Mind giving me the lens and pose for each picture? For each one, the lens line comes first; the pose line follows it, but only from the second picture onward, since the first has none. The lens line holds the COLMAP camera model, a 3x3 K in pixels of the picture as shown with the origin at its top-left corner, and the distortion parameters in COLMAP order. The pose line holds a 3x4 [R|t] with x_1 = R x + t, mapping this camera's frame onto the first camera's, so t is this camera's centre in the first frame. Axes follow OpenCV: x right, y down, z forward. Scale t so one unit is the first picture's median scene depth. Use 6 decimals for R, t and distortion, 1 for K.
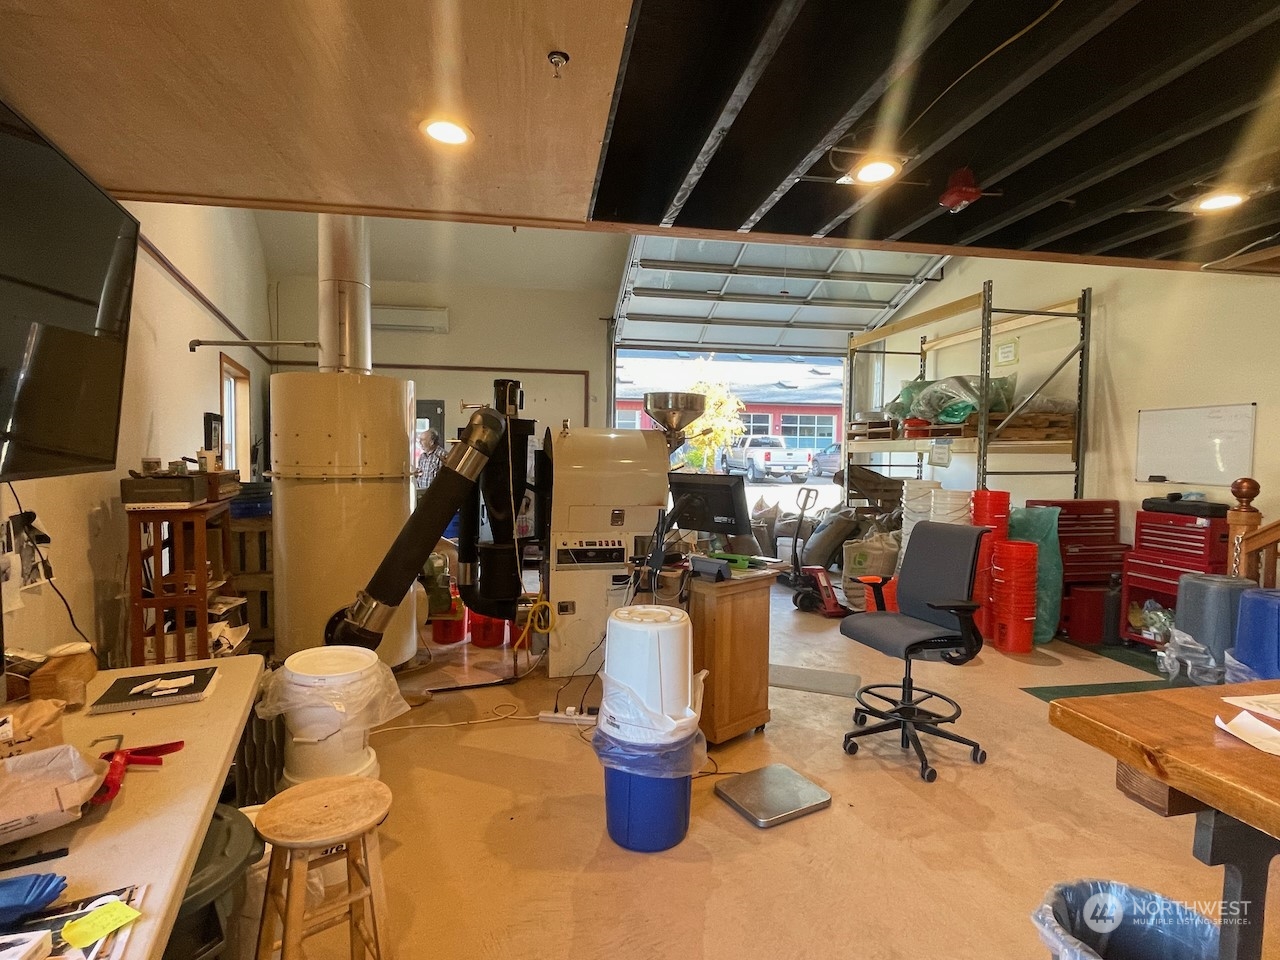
lens RADIAL K [[642.3, 0, 640.0], [0, 642.3, 480.0], [0, 0, 1]] dist [0.002582, -0.000216]
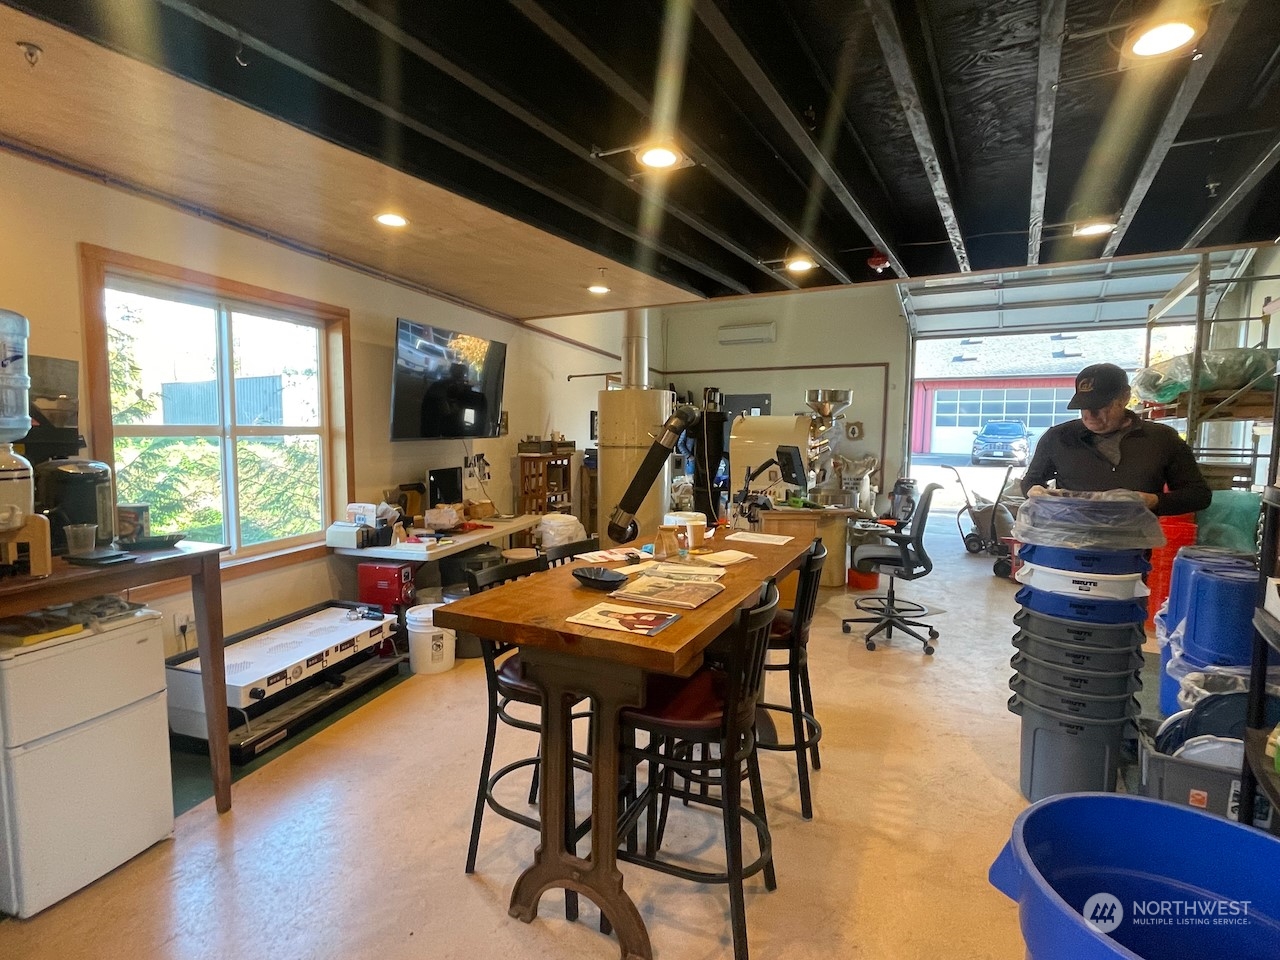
lens RADIAL K [[642.3, 0, 640.0], [0, 642.3, 480.0], [0, 0, 1]] dist [0.002582, -0.000216]
pose [[0.772395, 0.045935, -0.633479, 0.683724], [-0.030079, 0.998908, 0.035758, 0.023781], [0.634430, -0.008565, 0.772933, -0.359301]]
